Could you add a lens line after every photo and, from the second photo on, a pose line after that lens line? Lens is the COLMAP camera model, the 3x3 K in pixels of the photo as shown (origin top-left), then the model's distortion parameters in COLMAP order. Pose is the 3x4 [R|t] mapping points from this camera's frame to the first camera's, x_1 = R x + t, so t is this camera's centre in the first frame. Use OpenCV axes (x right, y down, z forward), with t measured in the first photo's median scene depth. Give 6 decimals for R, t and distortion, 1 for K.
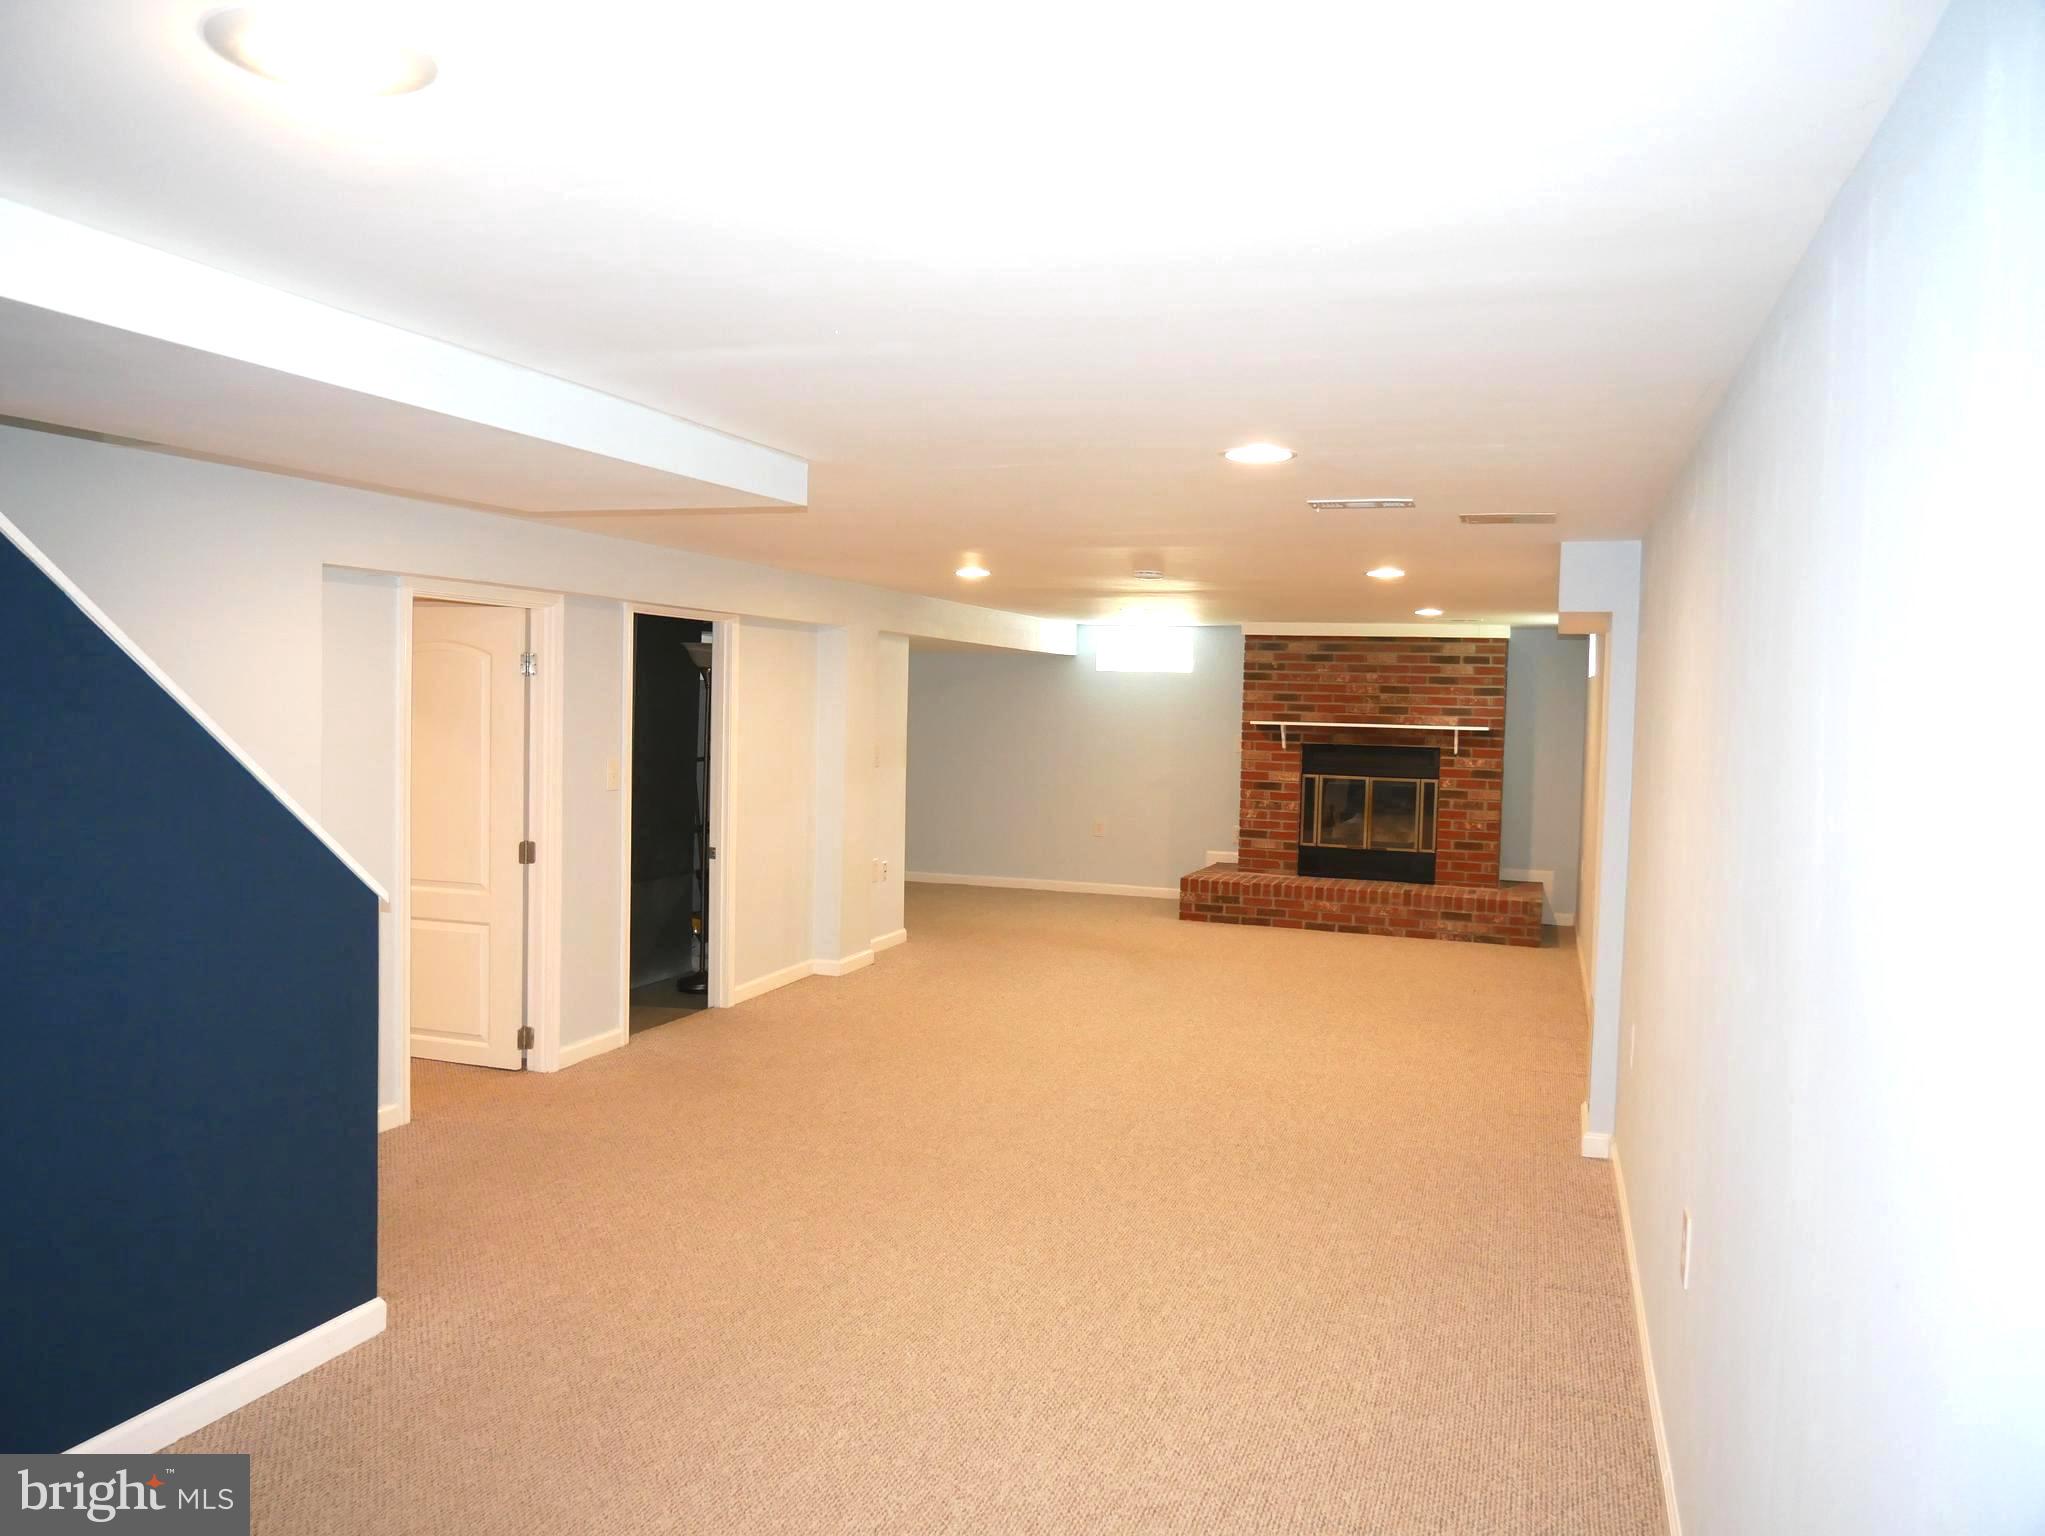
lens RADIAL K [[1478.0, 0, 1015.0], [0, 1478.0, 762.8], [0, 0, 1]] dist [-0.024420, -0.002392]
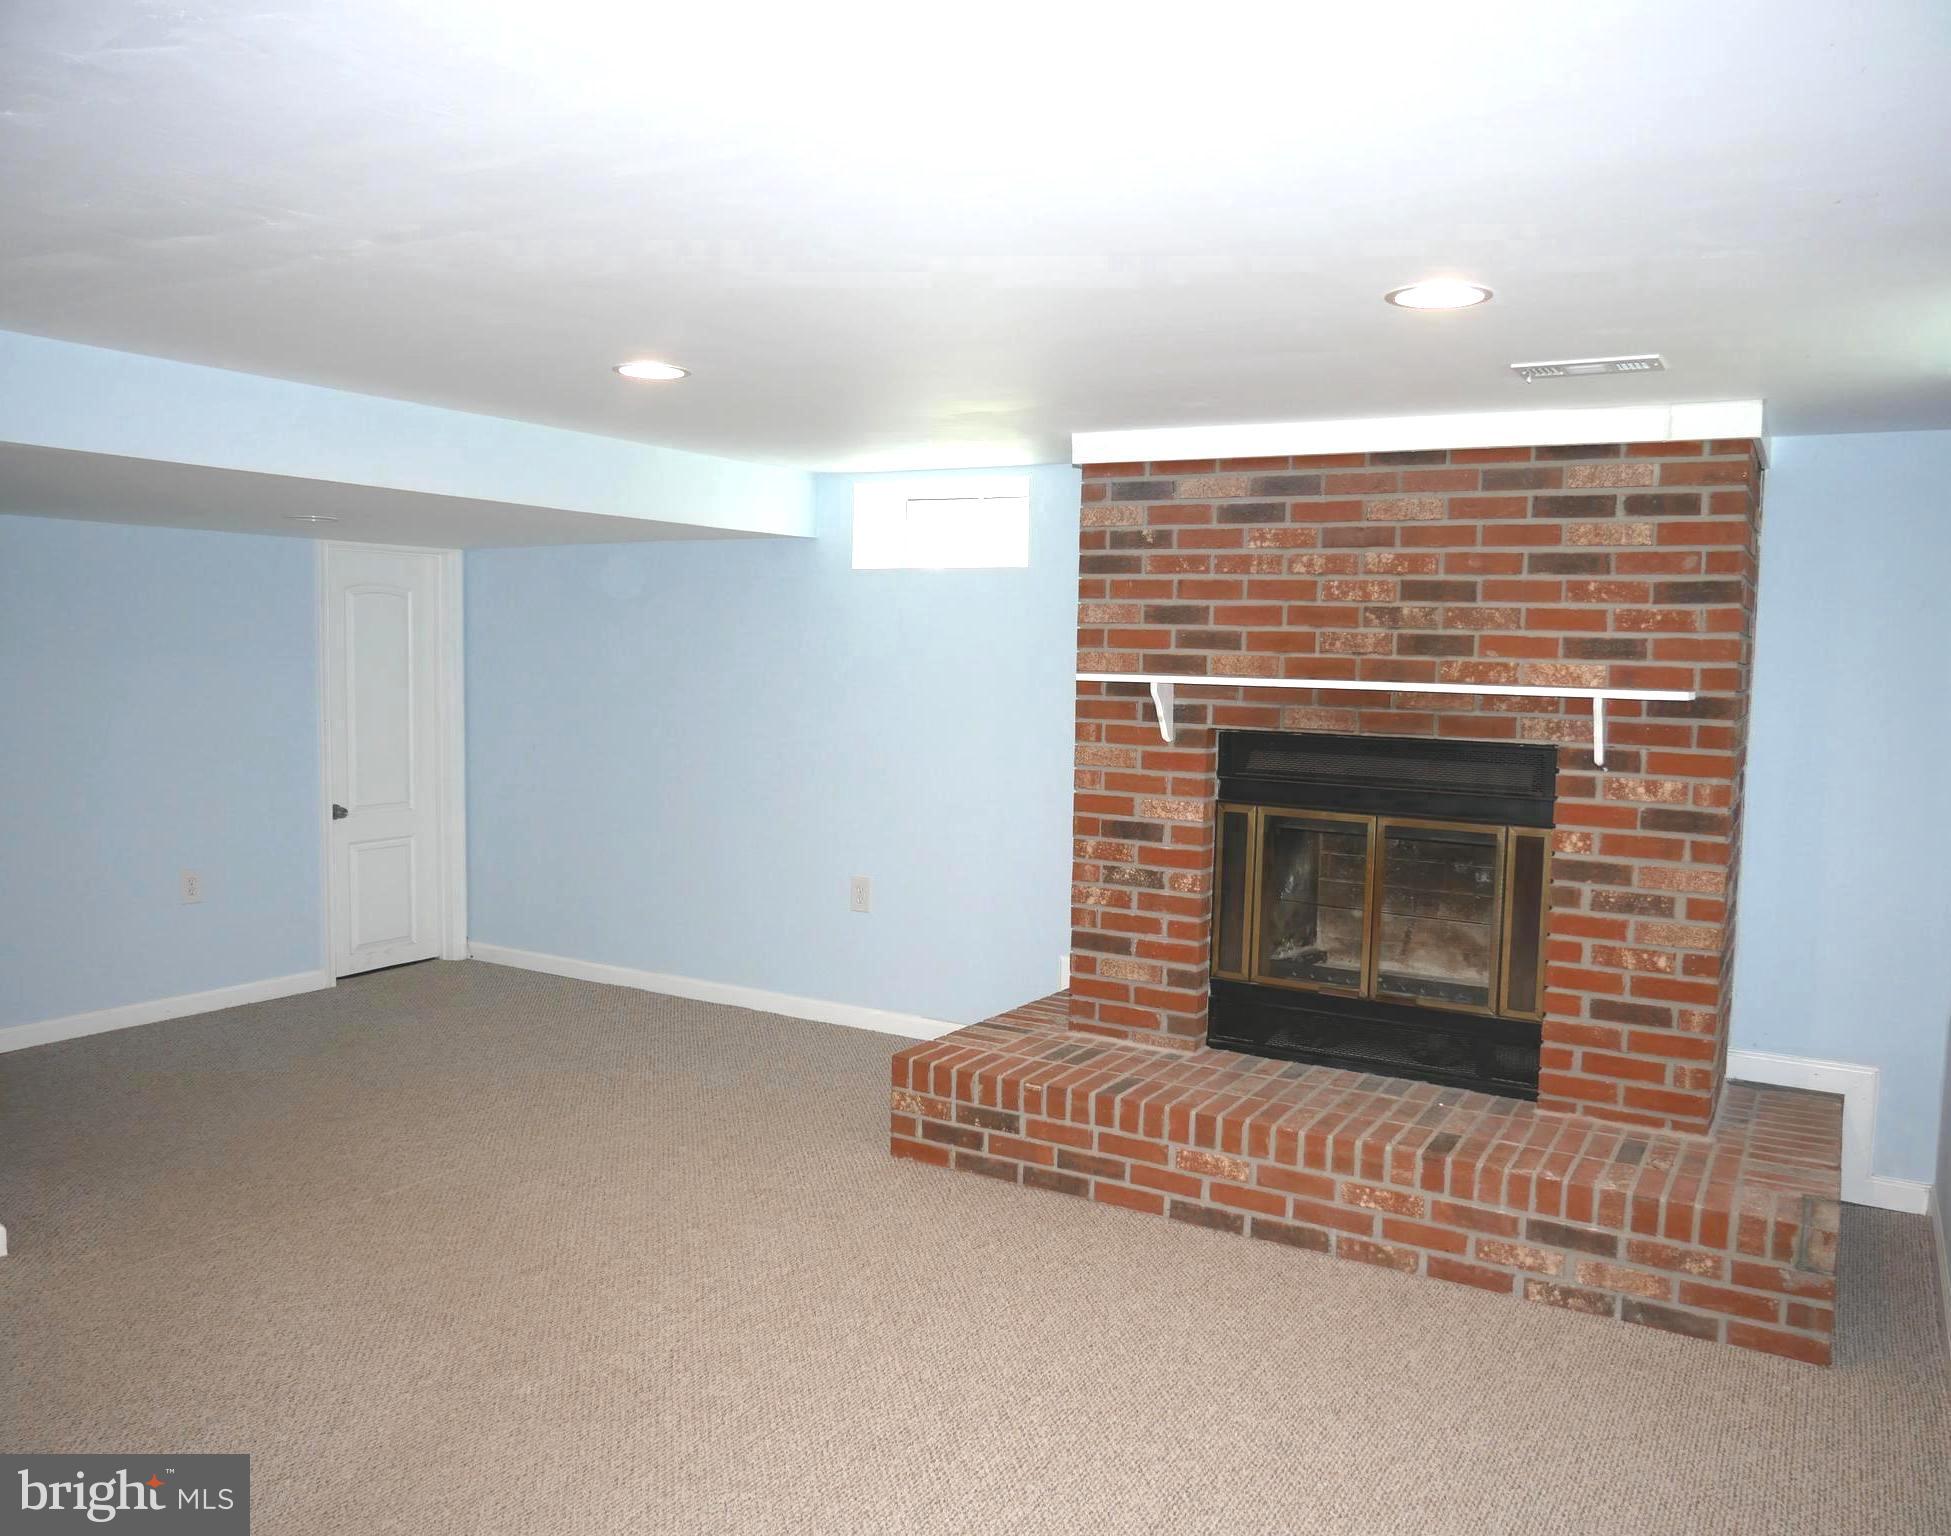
lens RADIAL K [[1537.5, 0, 982.7], [0, 1537.5, 774.0], [0, 0, 1]] dist [-0.015603, -0.003408]
pose [[0.984809, 0.013563, -0.173108, 0.211820], [-0.007666, 0.999369, 0.034690, -0.015272], [0.173469, -0.032836, 0.984292, 0.591811]]
